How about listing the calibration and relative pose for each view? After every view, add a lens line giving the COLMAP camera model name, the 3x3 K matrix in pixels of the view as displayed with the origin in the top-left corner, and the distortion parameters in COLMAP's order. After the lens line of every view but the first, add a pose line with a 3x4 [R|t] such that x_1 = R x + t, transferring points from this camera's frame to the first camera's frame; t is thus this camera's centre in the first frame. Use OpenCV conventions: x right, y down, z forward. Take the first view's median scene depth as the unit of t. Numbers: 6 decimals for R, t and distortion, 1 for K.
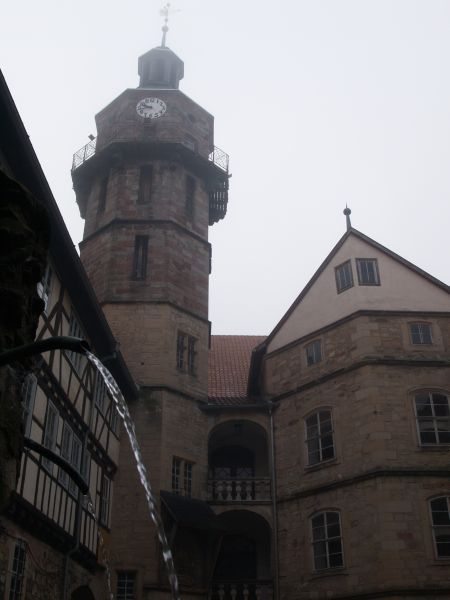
lens RADIAL K [[673.1, 0, 225.0], [0, 673.1, 300.0], [0, 0, 1]] dist [-0.128187, 0.055069]
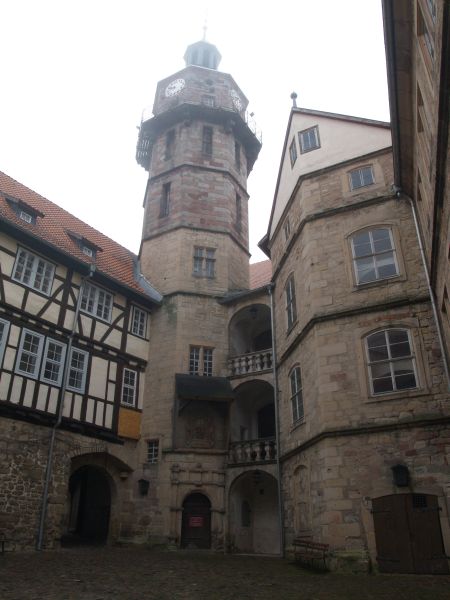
lens RADIAL K [[488.7, 0, 225.0], [0, 488.7, 300.0], [0, 0, 1]] dist [-0.135328, 0.084642]
pose [[0.850410, -0.232119, -0.472148, 0.410726], [0.264022, 0.964516, 0.001366, 0.168925], [0.455077, -0.125819, 0.881518, 0.255892]]
